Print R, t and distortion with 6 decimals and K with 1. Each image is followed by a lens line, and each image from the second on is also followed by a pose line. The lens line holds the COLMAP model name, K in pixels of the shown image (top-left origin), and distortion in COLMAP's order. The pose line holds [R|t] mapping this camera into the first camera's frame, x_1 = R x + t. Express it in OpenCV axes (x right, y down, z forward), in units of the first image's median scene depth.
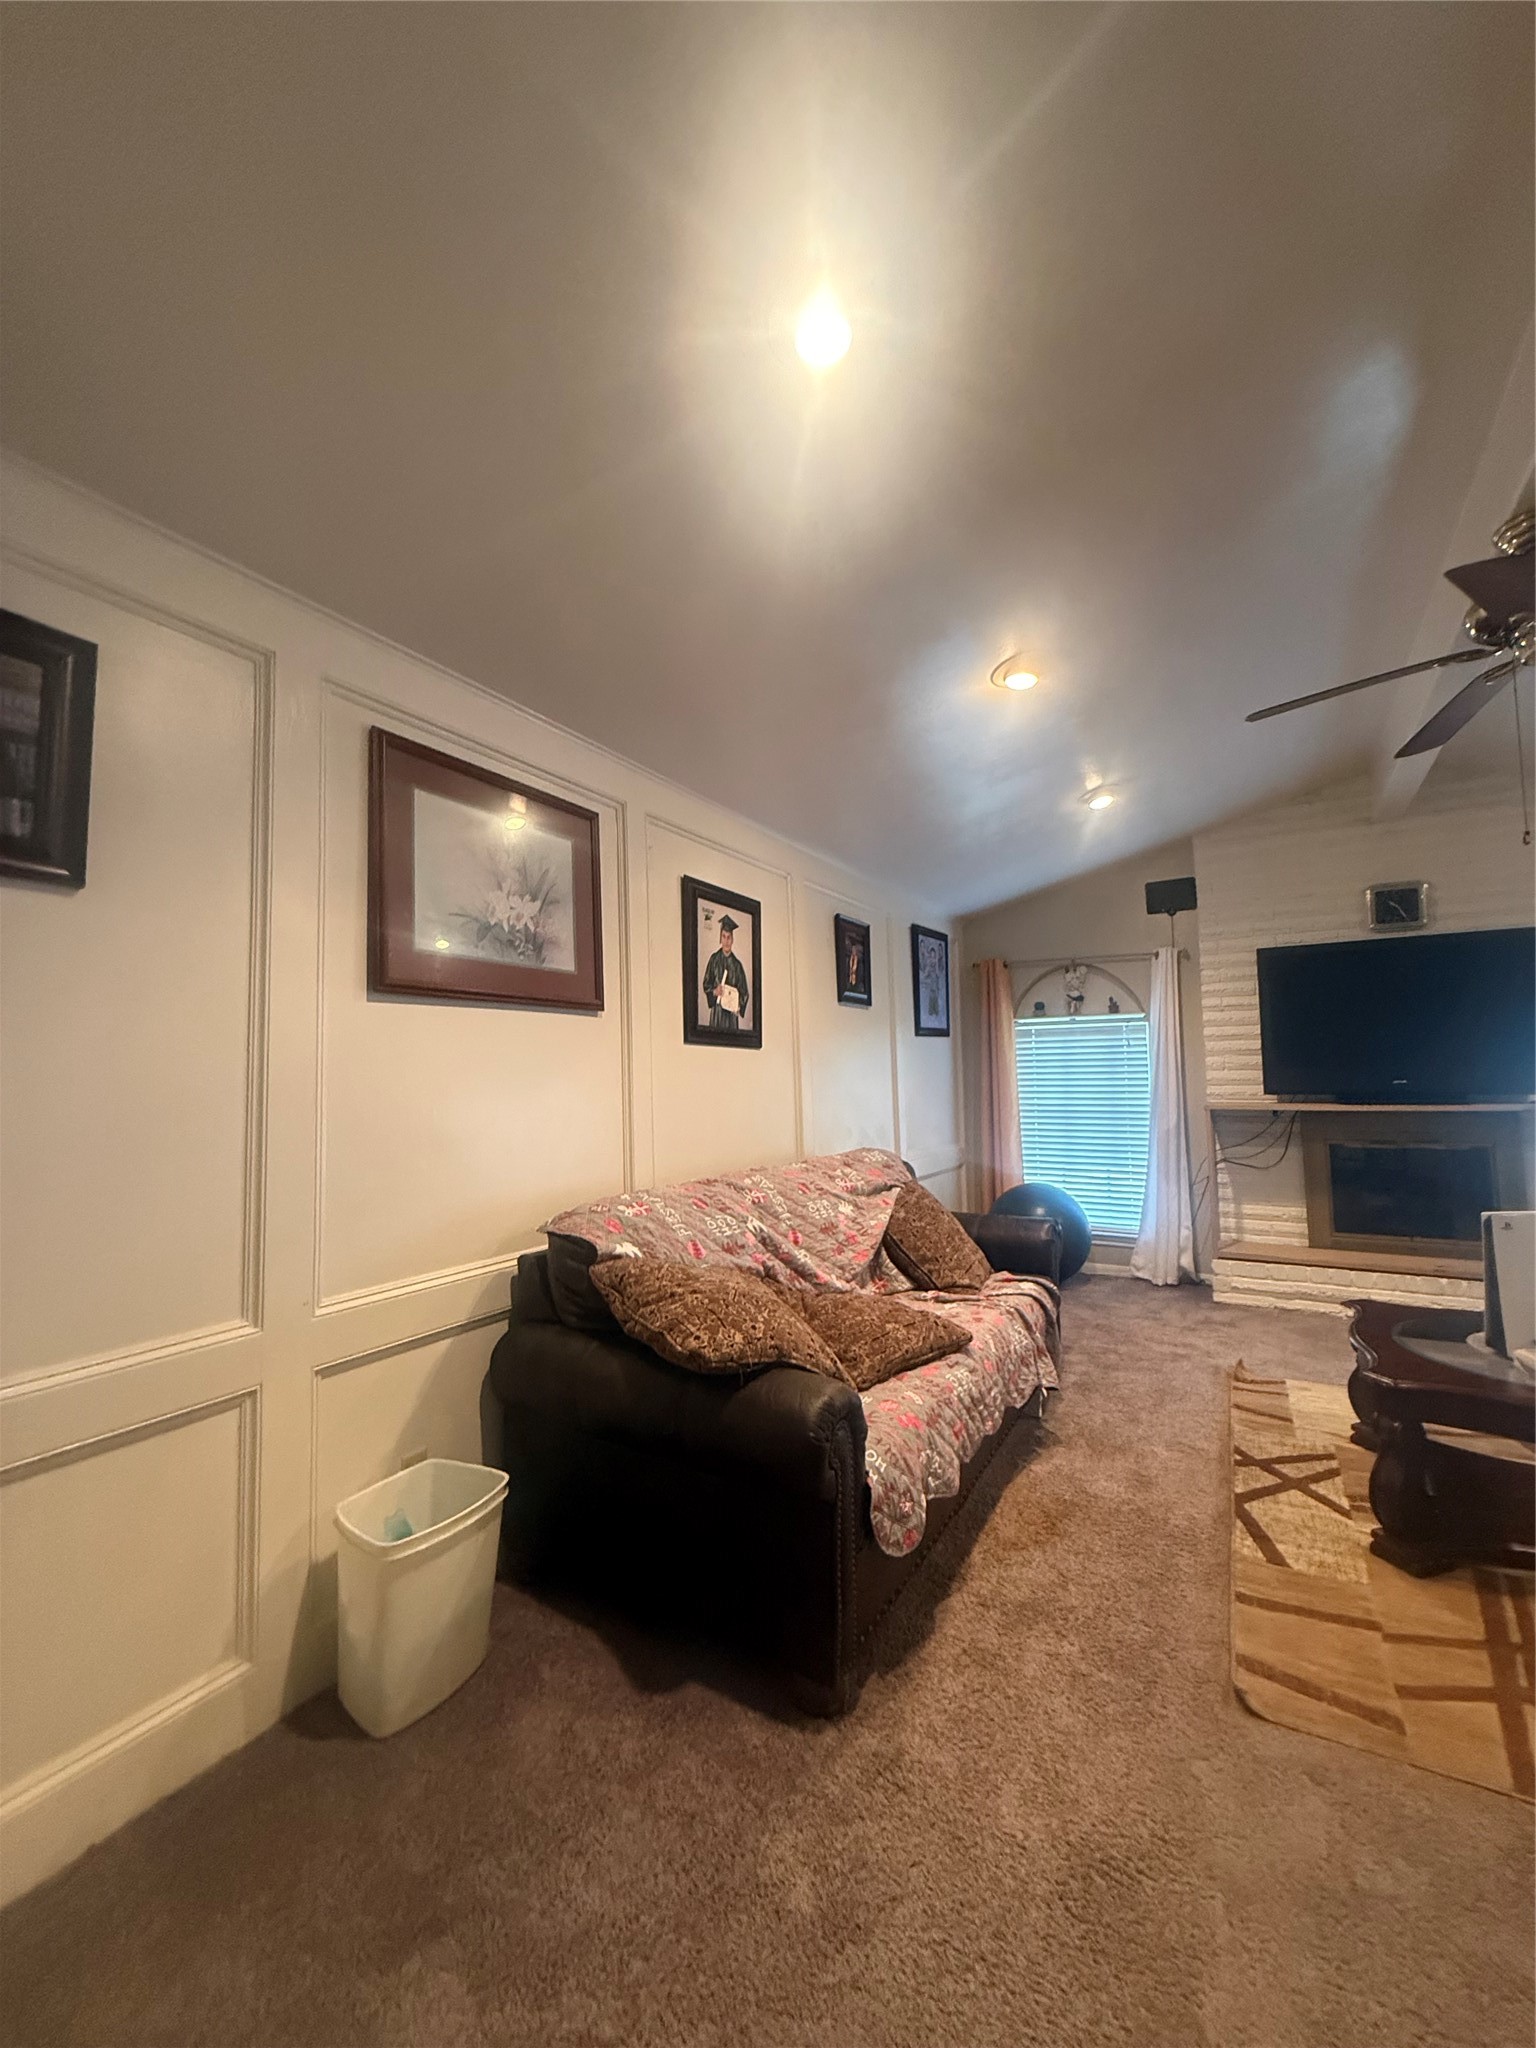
lens RADIAL K [[818.7, 0, 768.0], [0, 818.7, 1024.0], [0, 0, 1]] dist [-0.000857, -0.000404]
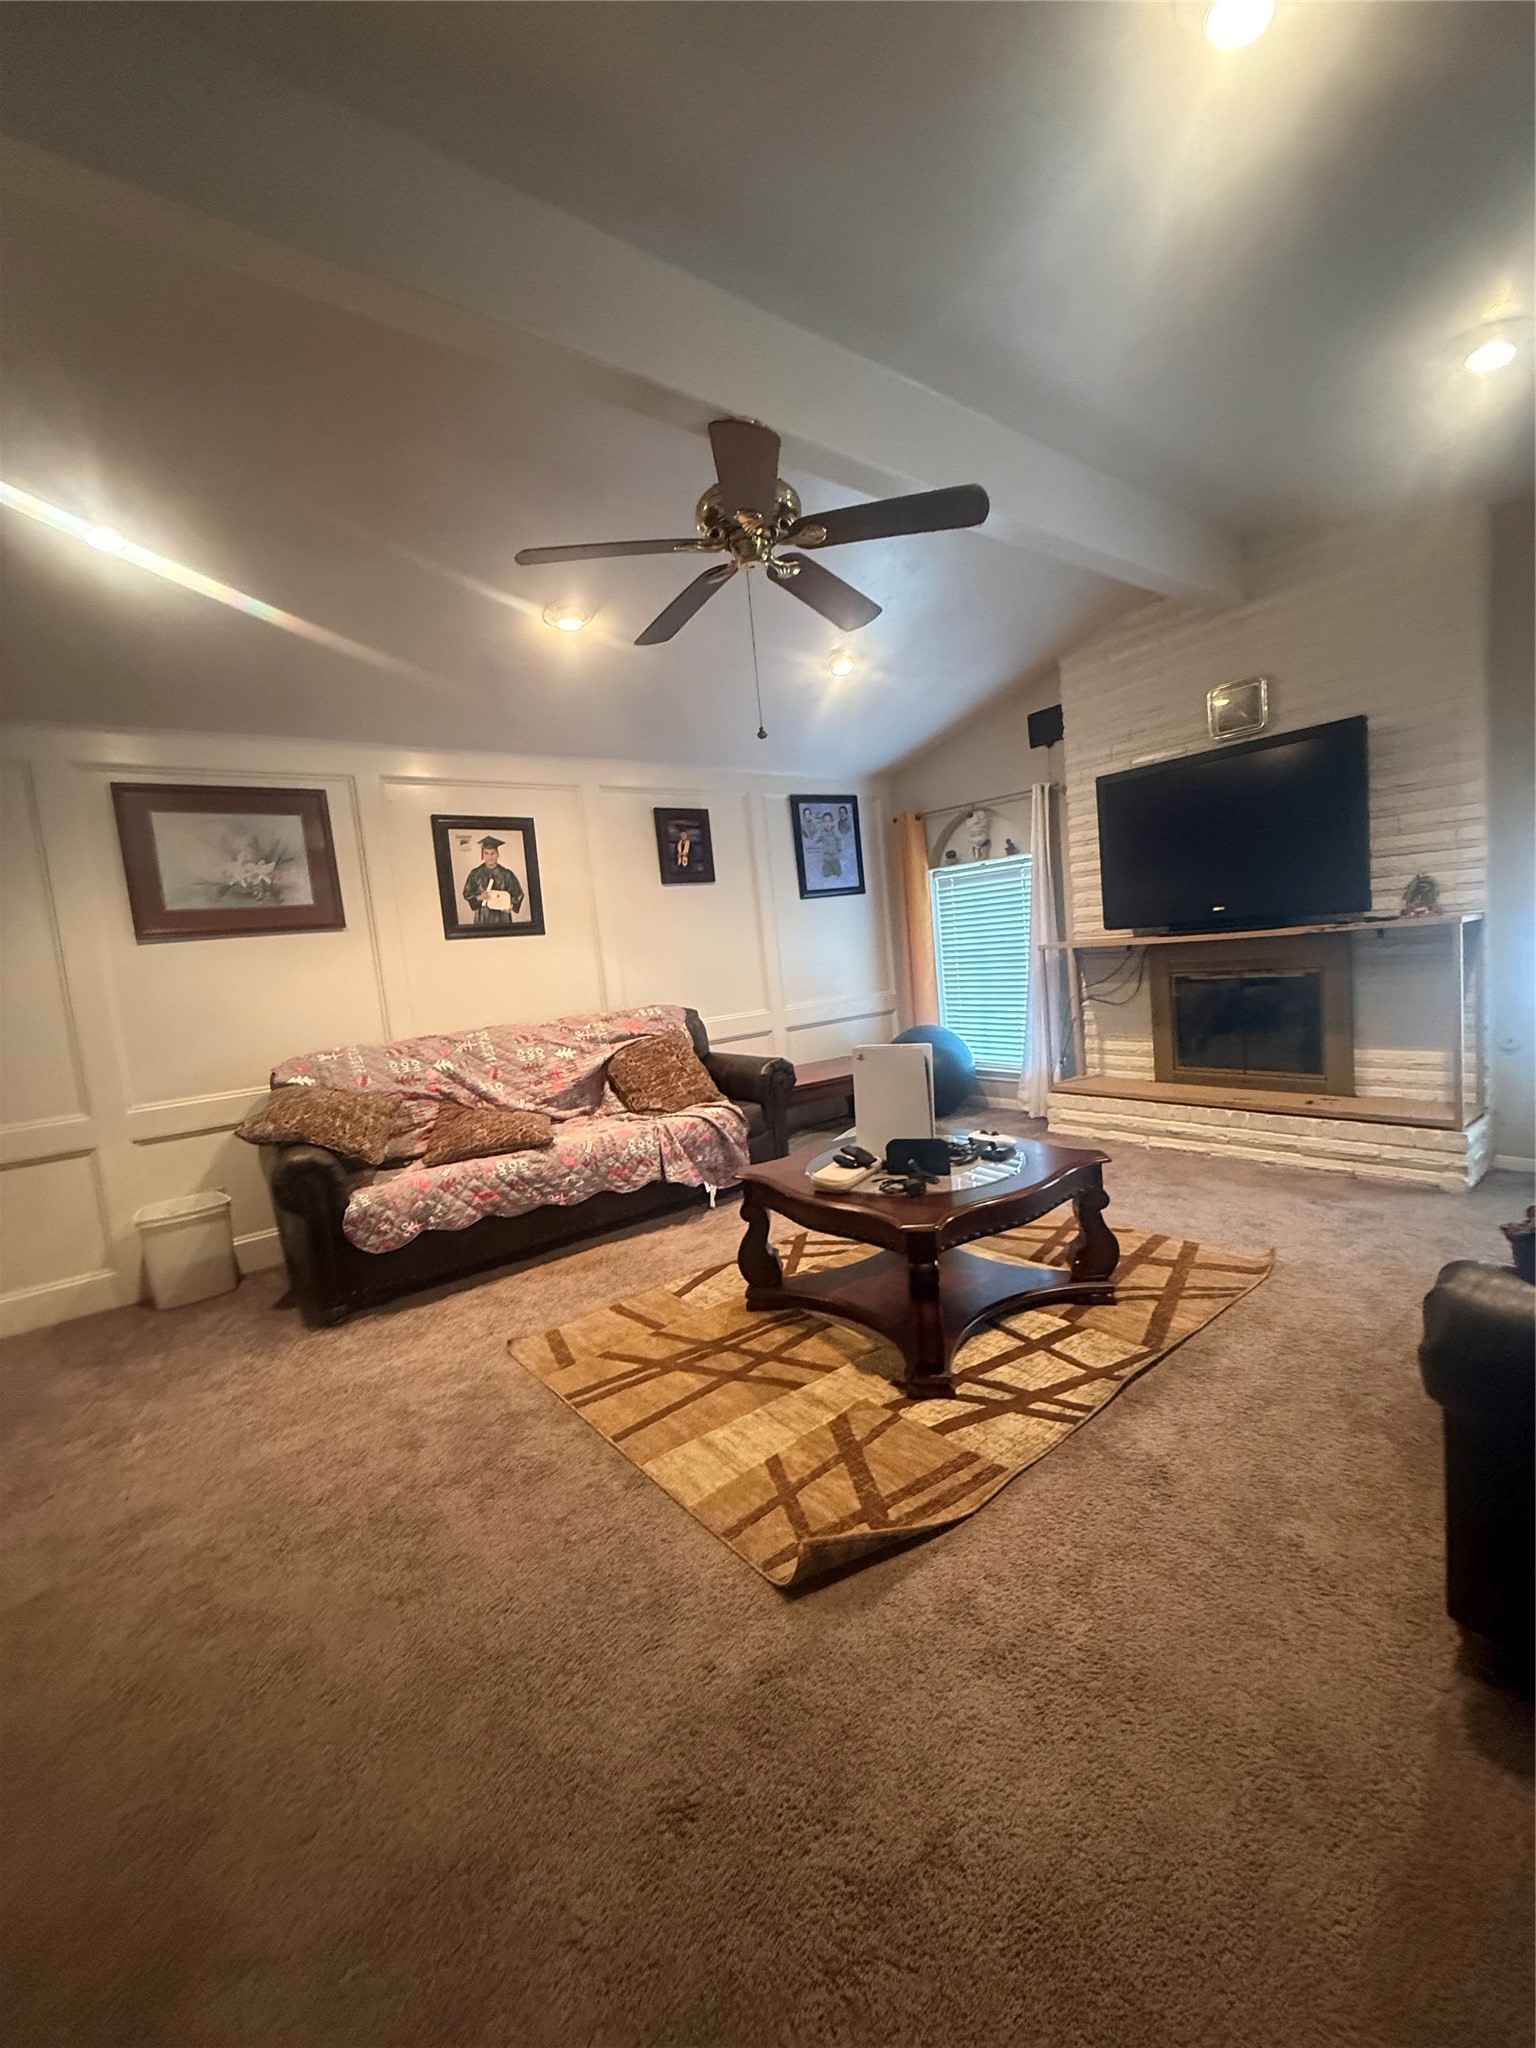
lens RADIAL K [[818.7, 0, 768.0], [0, 818.7, 1024.0], [0, 0, 1]] dist [-0.000857, -0.000404]
pose [[0.925603, -0.033214, -0.377036, 0.826159], [0.101329, 0.981526, 0.162294, -0.005285], [0.364680, -0.188425, 0.911869, -0.086257]]
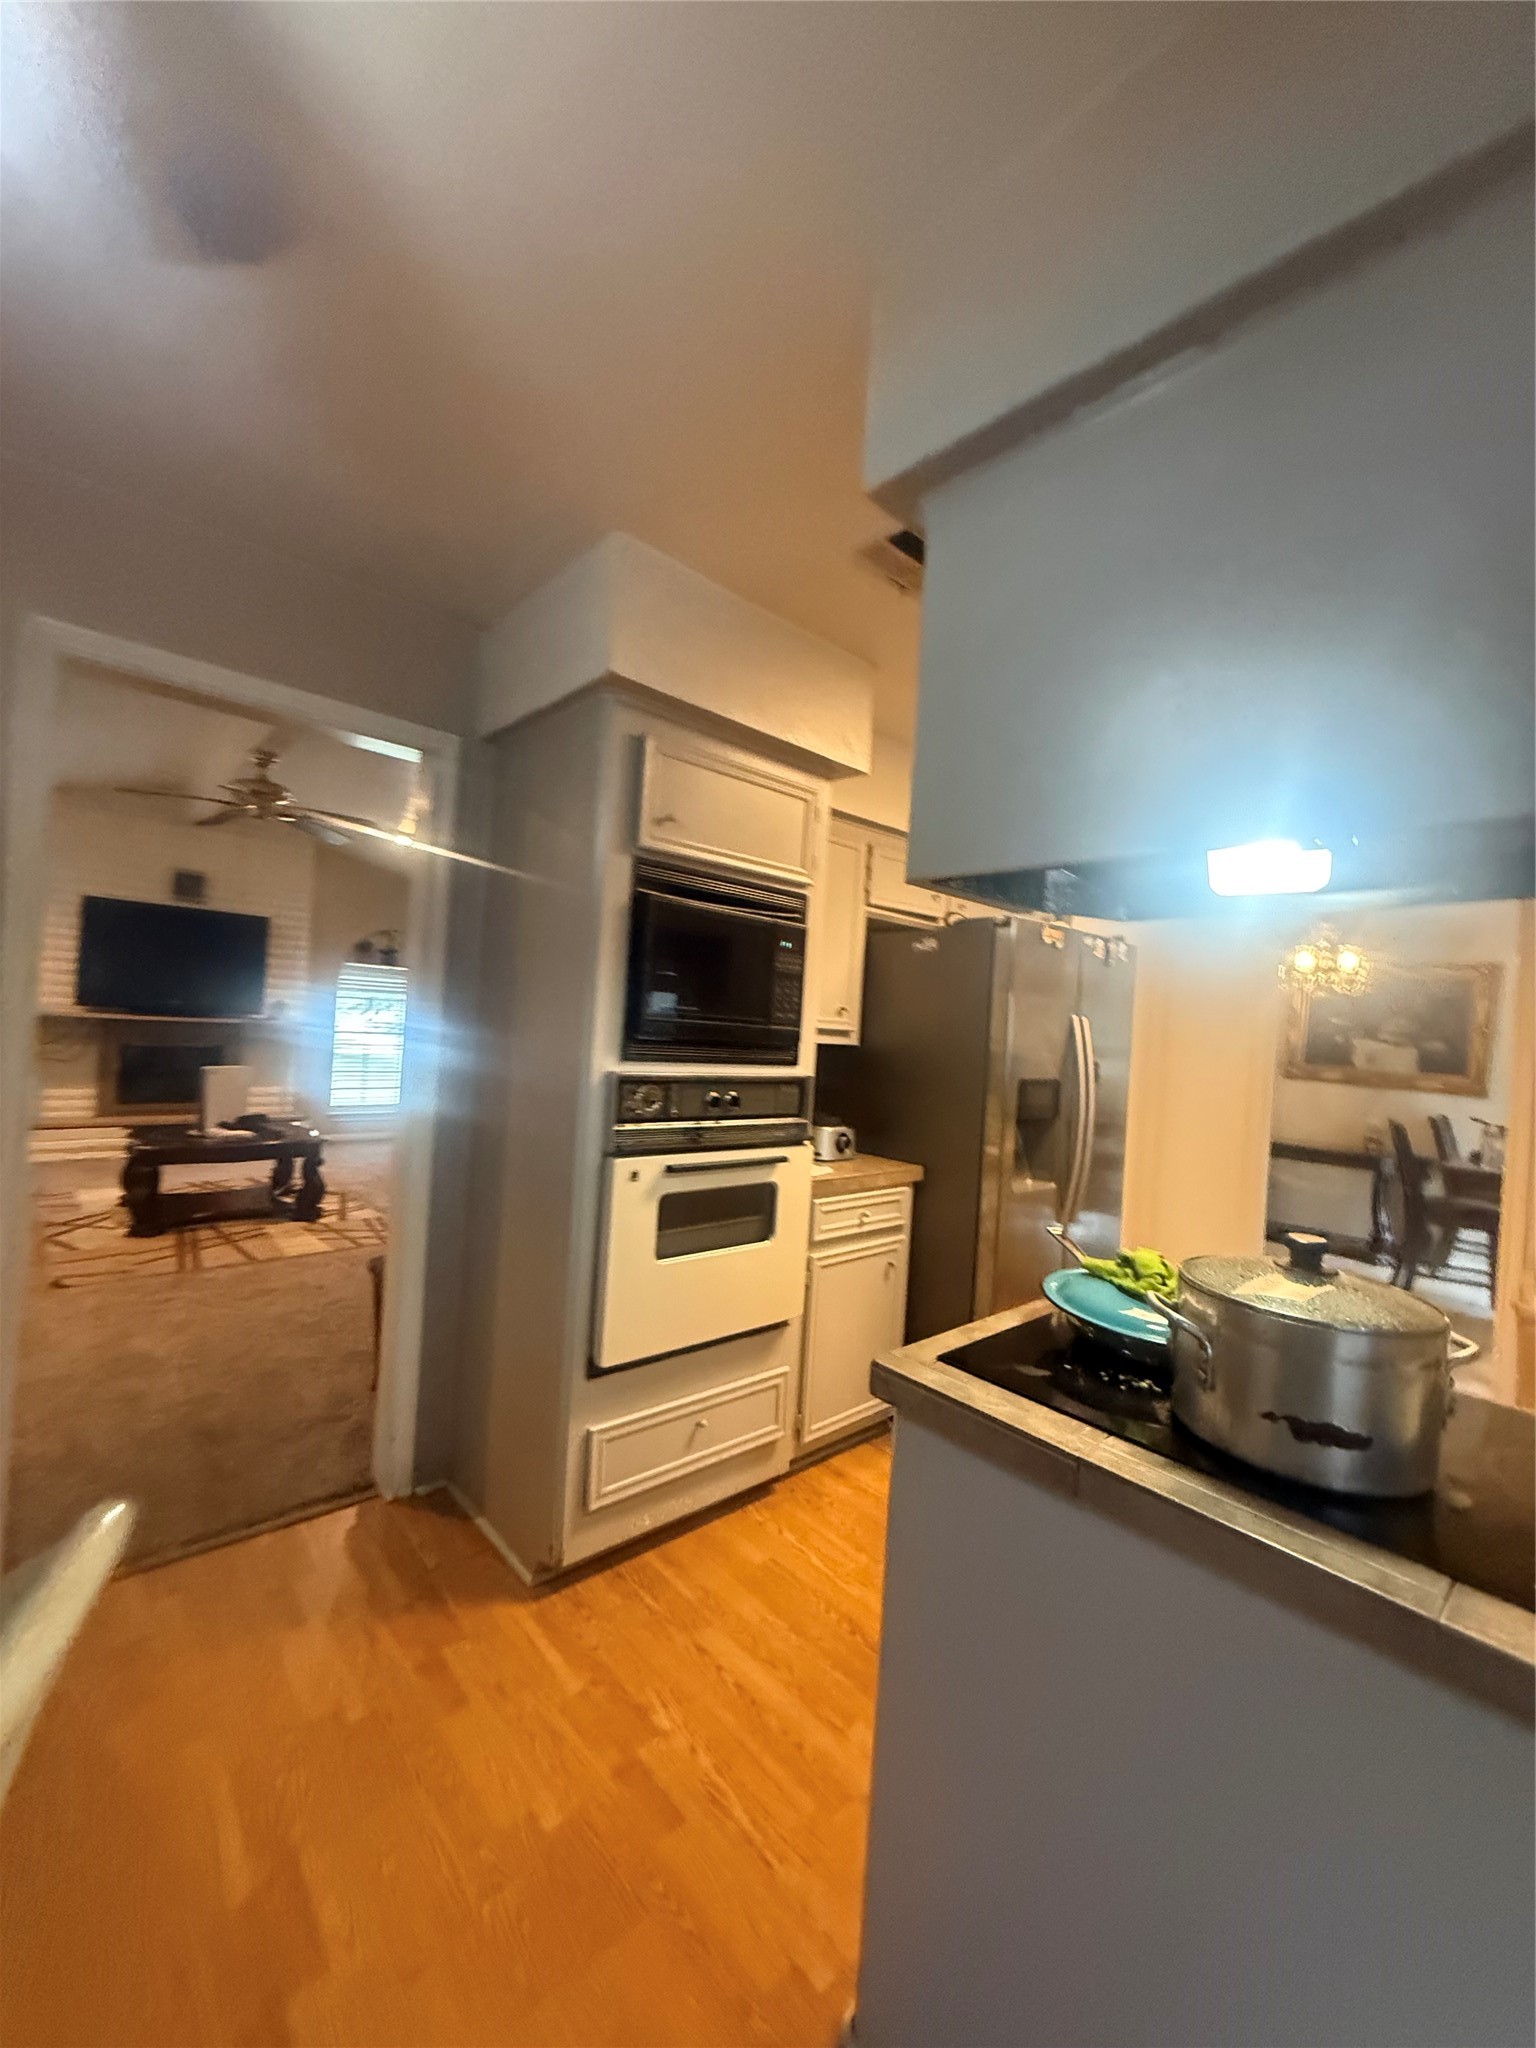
lens RADIAL K [[818.7, 0, 768.0], [0, 818.7, 1024.0], [0, 0, 1]] dist [-0.000857, -0.000404]
pose [[0.289129, 0.034786, 0.956658, -0.469889], [-0.130955, 0.991382, 0.003529, -0.050257], [-0.948291, -0.126300, 0.291192, -0.639066]]
